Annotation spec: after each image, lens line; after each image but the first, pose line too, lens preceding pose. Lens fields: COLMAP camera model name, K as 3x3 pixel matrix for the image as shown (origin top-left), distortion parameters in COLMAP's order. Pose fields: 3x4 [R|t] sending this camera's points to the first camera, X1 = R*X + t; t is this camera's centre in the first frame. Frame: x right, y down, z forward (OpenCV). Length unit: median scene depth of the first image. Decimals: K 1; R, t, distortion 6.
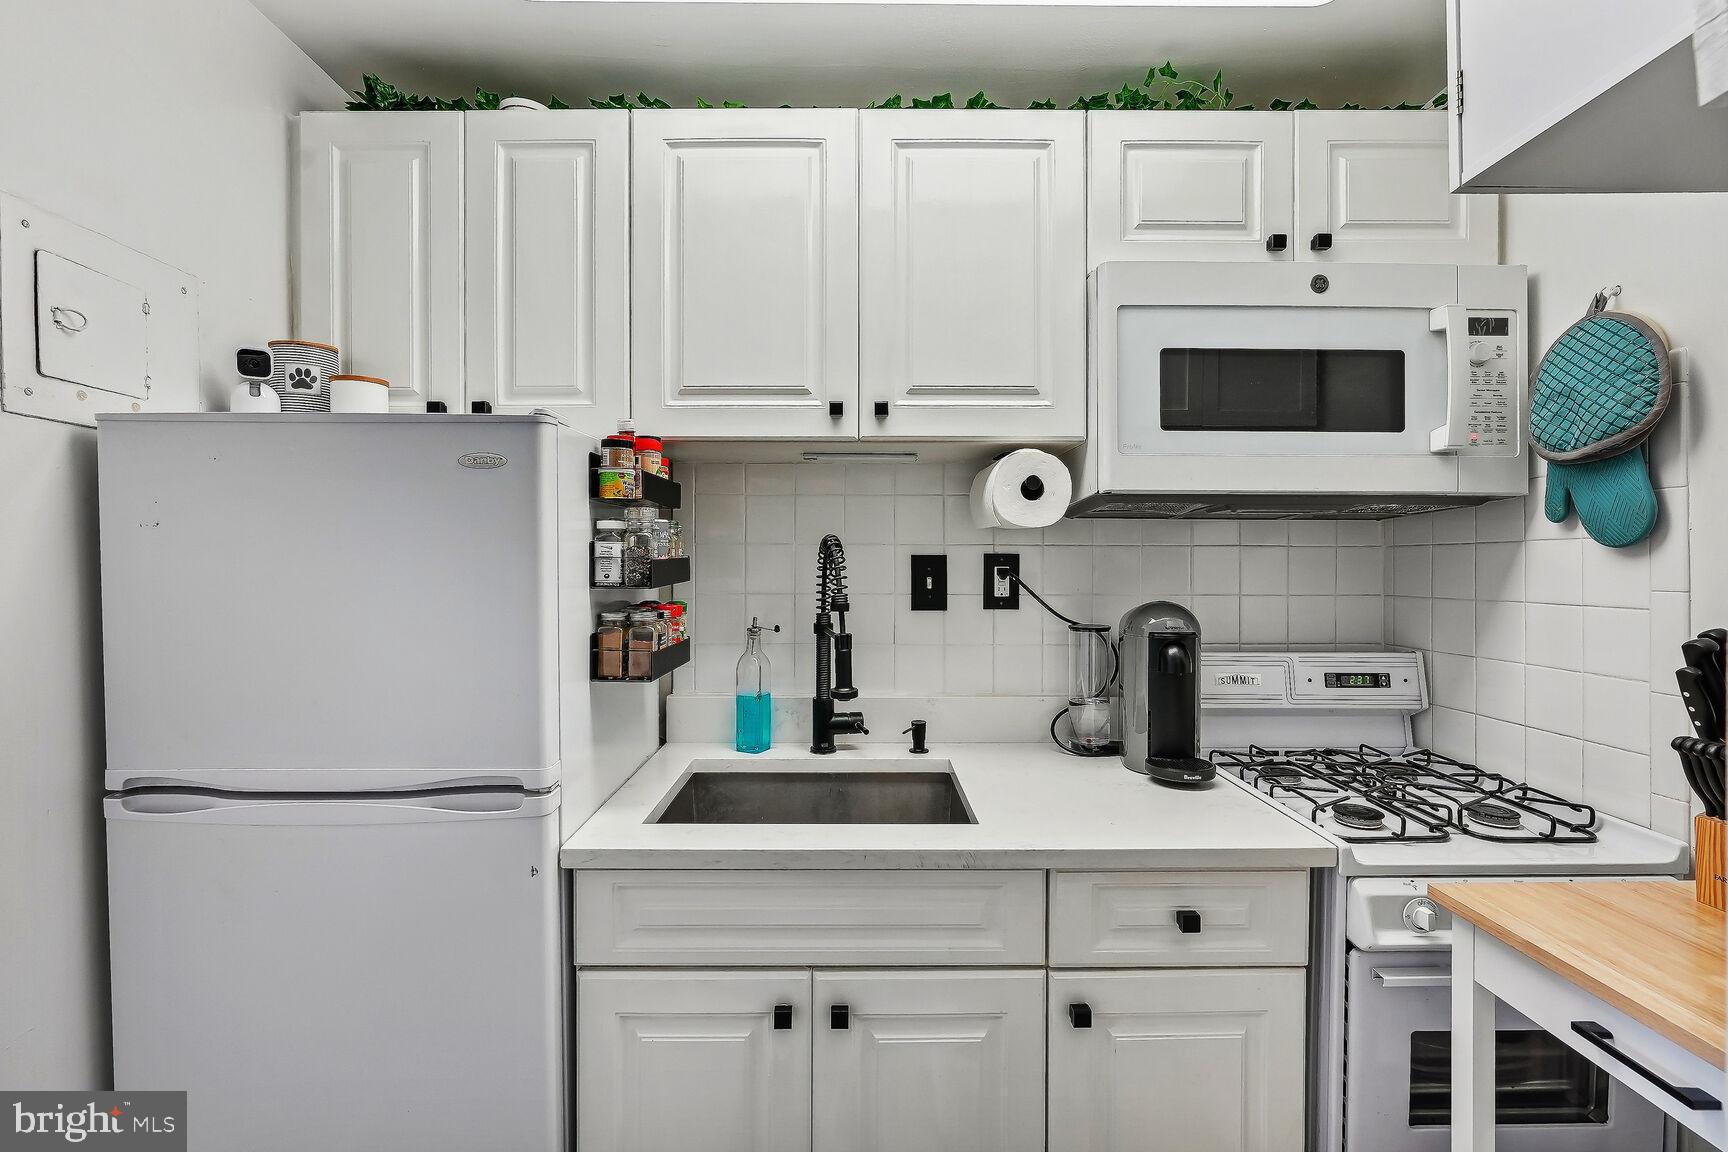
lens RADIAL K [[787.6, 0, 862.0], [0, 787.6, 566.1], [0, 0, 1]] dist [-0.004881, 0.000399]
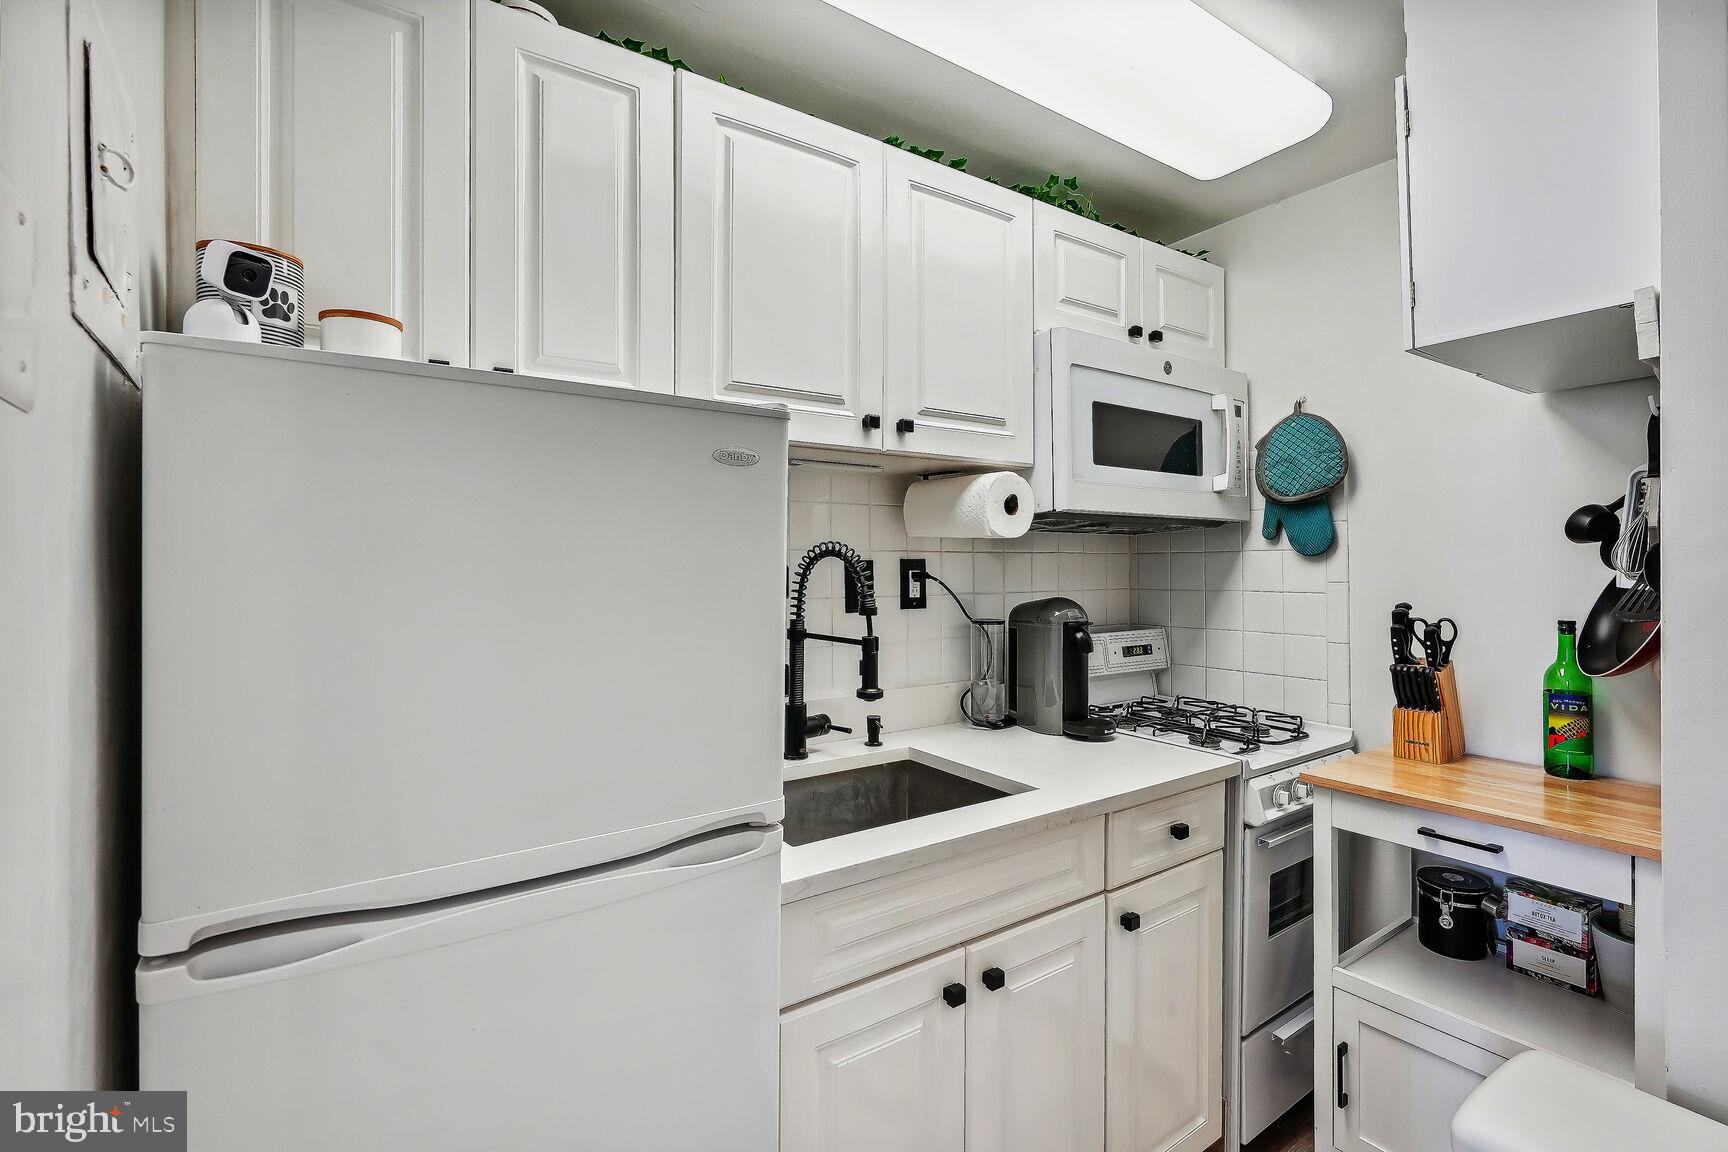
lens RADIAL K [[790.4, 0, 864.8], [0, 790.4, 557.9], [0, 0, 1]] dist [-0.009337, 0.000081]
pose [[0.824264, 0.000614, 0.566205, -0.640748], [0.006396, 0.999925, -0.010396, -0.007775], [-0.566169, 0.012191, 0.824199, 0.143072]]
